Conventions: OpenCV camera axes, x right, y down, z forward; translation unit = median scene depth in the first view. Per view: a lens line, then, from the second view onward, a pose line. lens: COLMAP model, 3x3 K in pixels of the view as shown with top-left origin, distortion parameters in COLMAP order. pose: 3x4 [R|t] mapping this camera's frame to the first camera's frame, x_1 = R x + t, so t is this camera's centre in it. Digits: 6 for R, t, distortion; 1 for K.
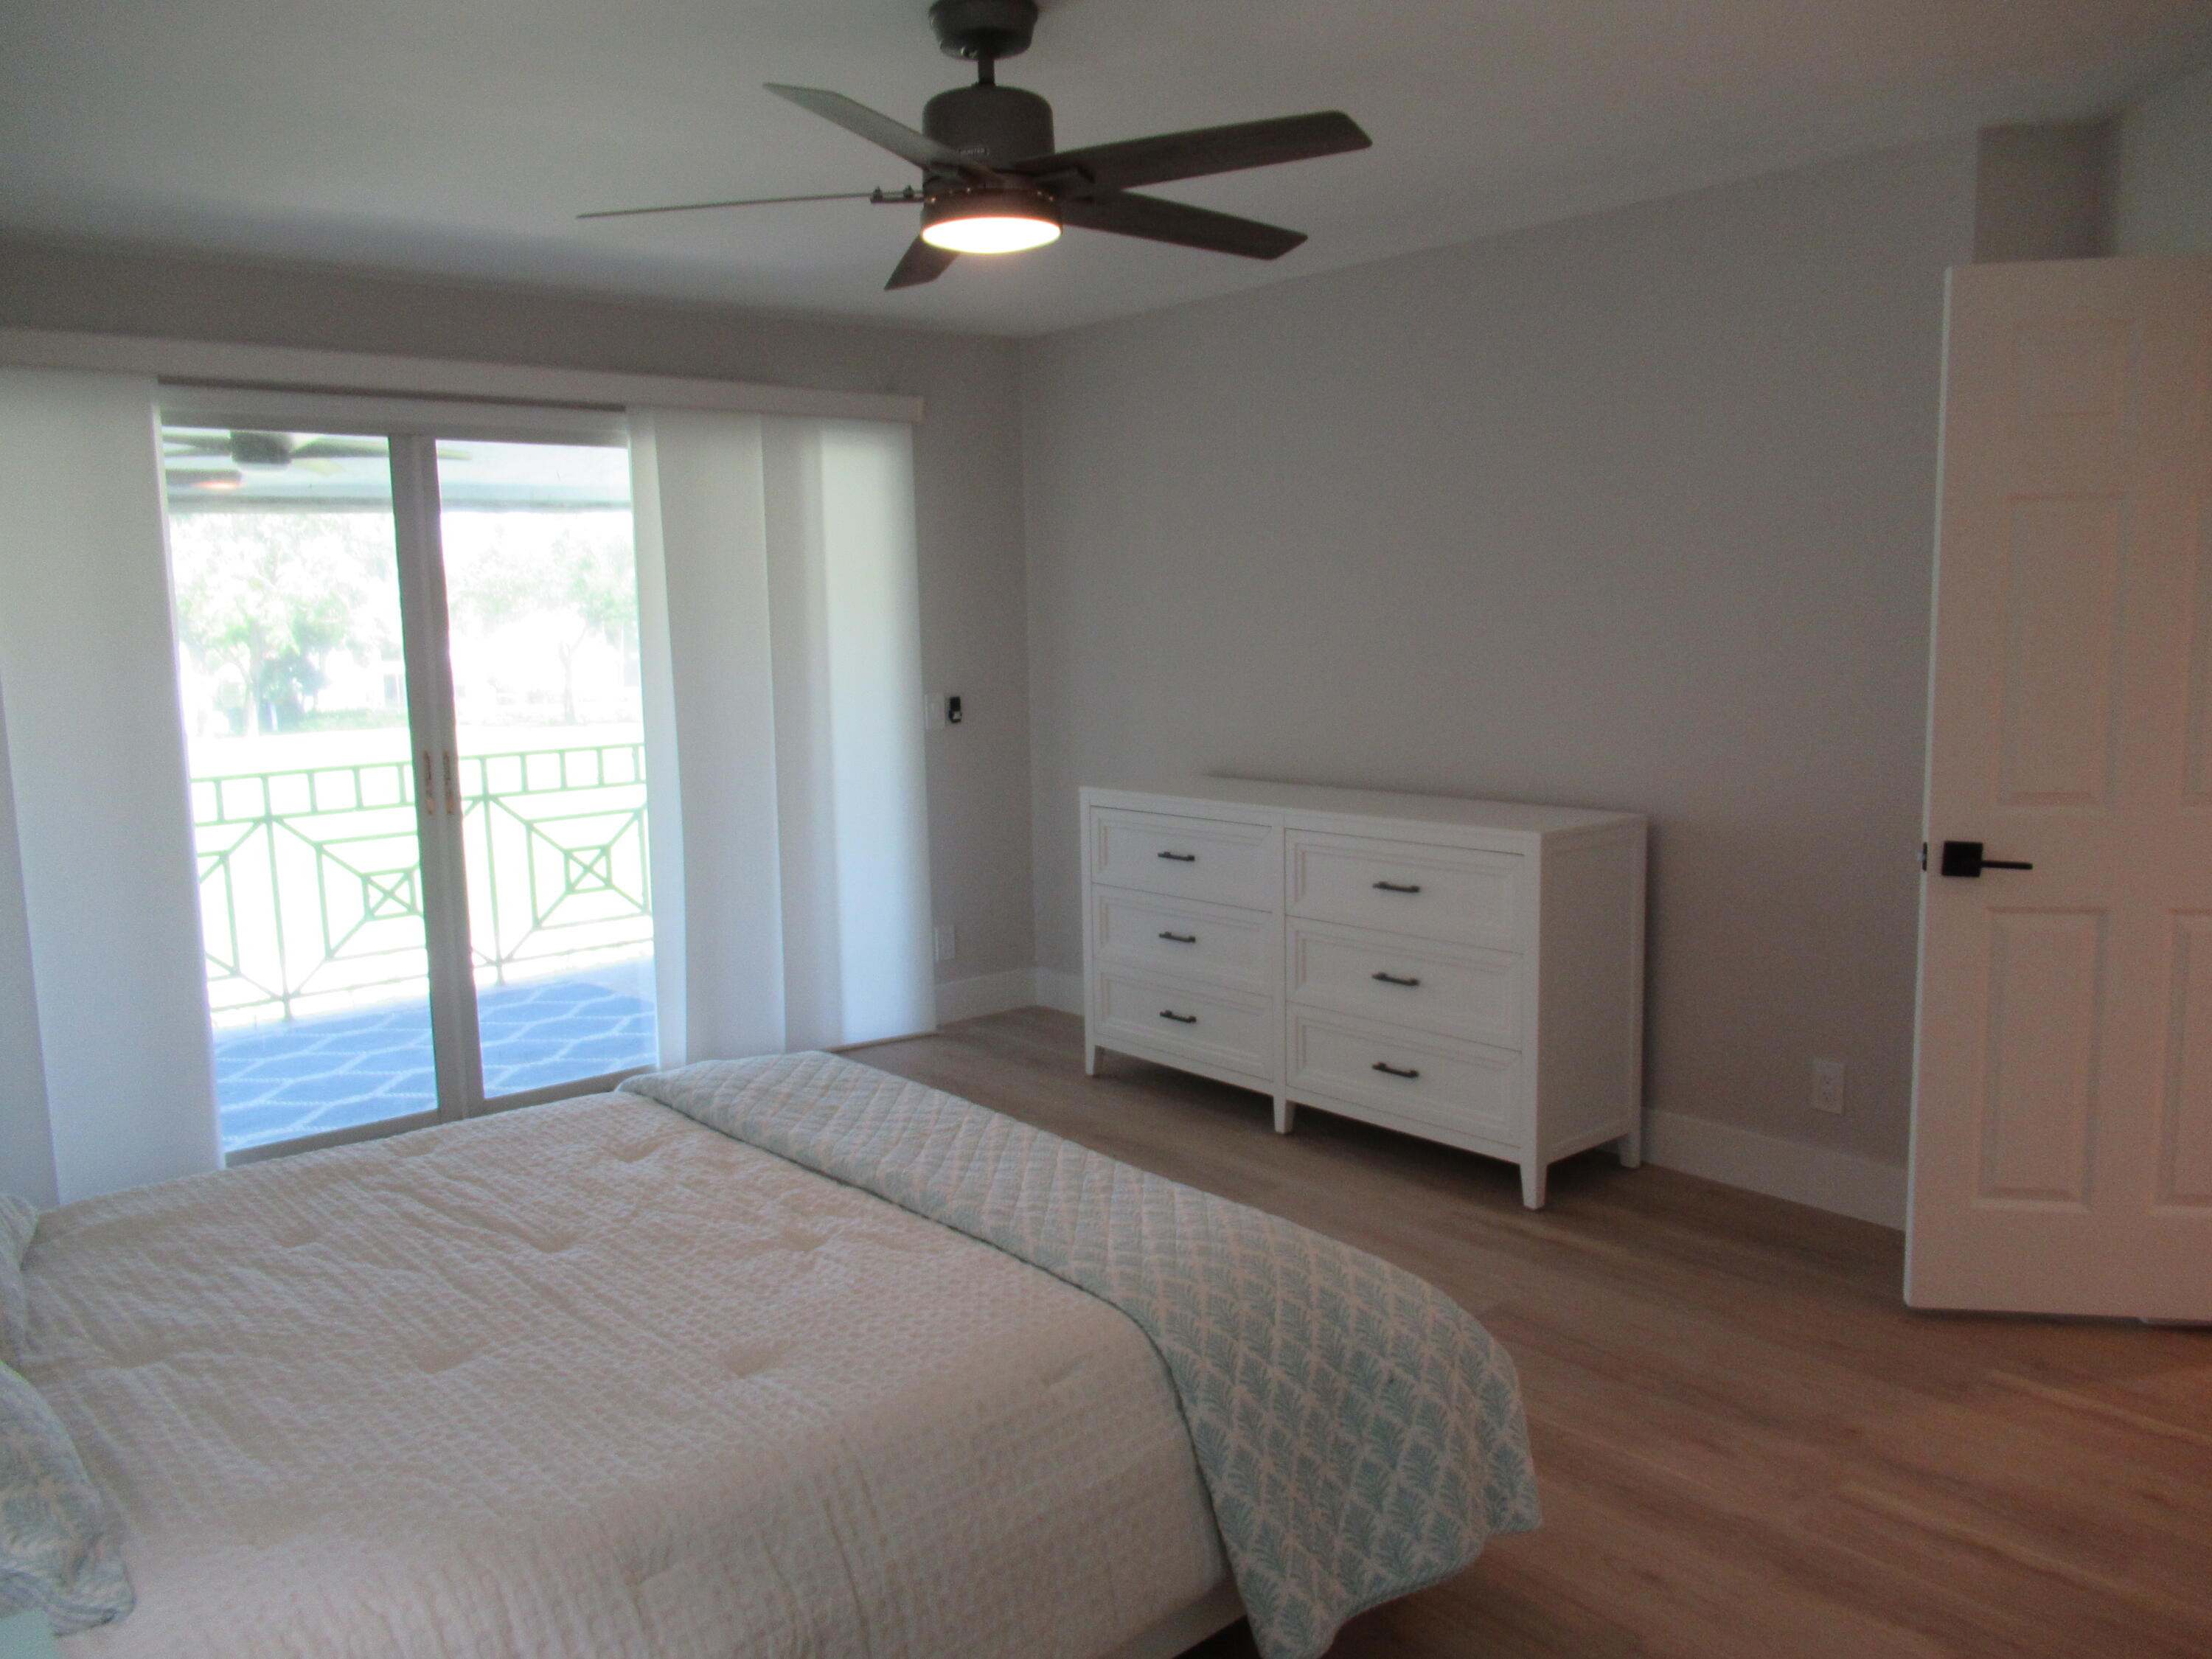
lens RADIAL K [[1666.7, 0, 1101.7], [0, 1666.7, 824.1], [0, 0, 1]] dist [-0.005359, 0.001617]
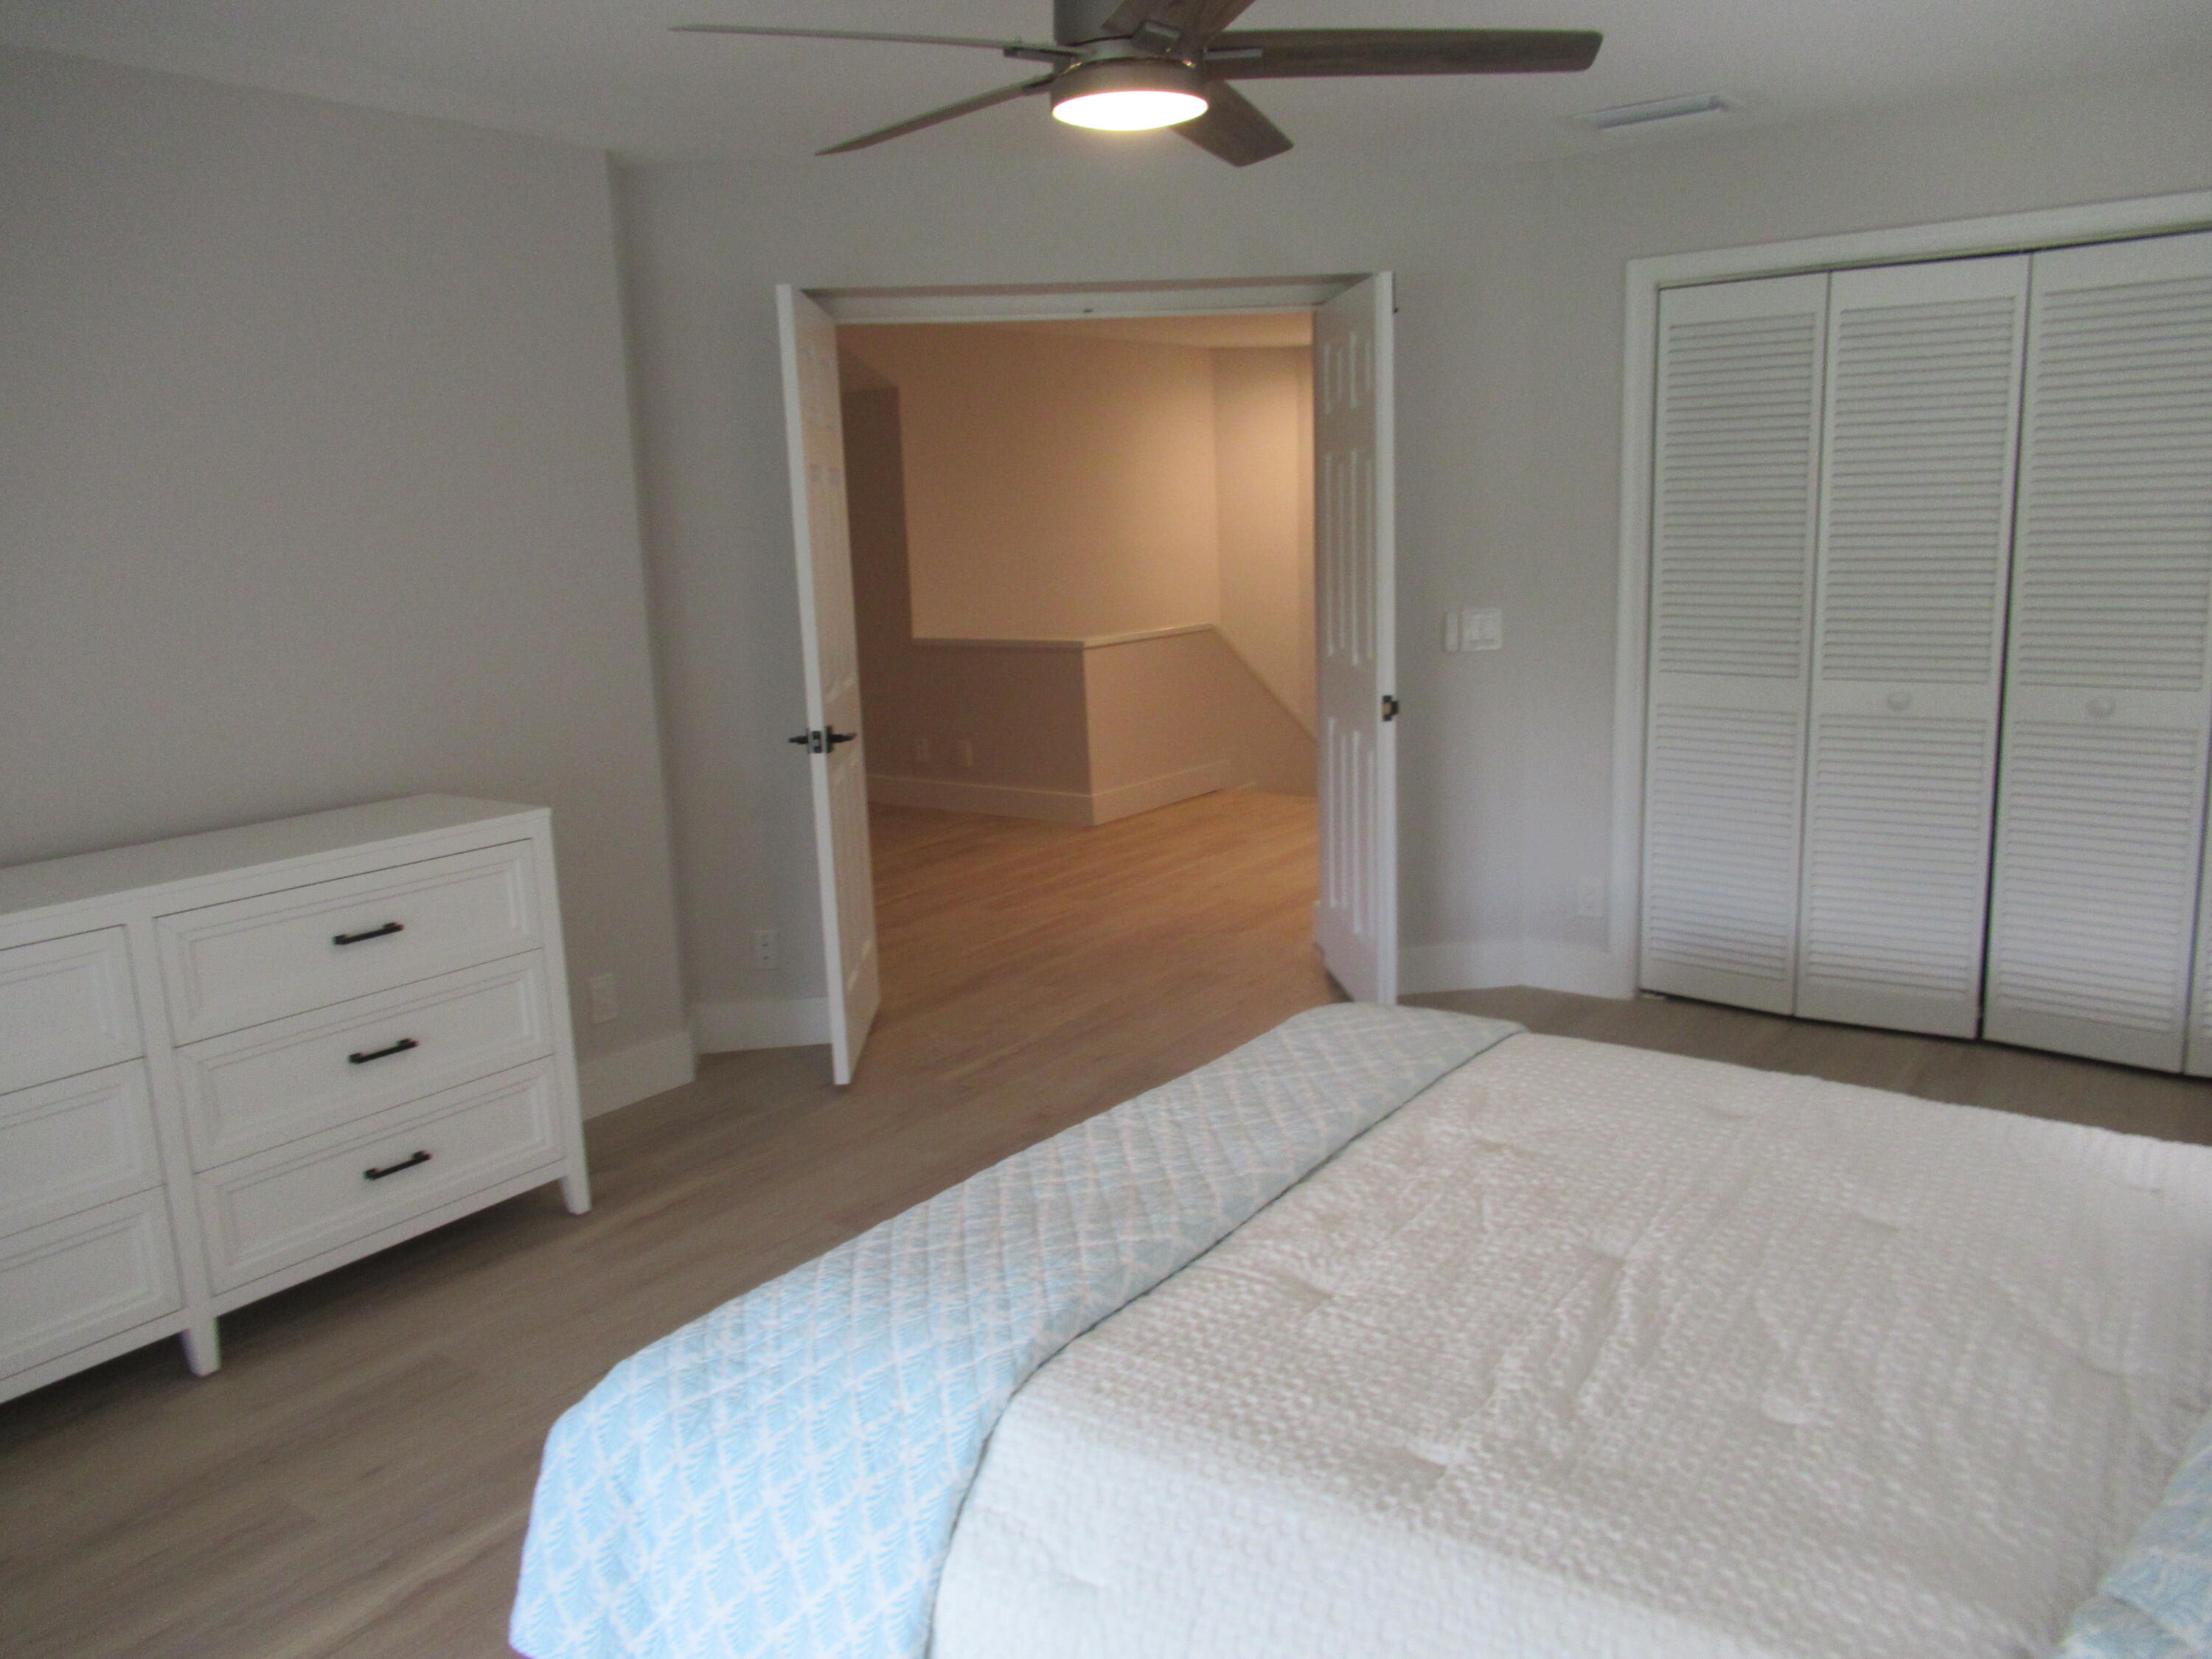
lens RADIAL K [[1666.7, 0, 1101.7], [0, 1666.7, 824.1], [0, 0, 1]] dist [-0.005359, 0.001617]
pose [[-0.217429, -0.156078, 0.963517, -0.766074], [0.173613, 0.965208, 0.195530, -0.125327], [-0.960512, 0.209792, -0.182767, 0.980024]]
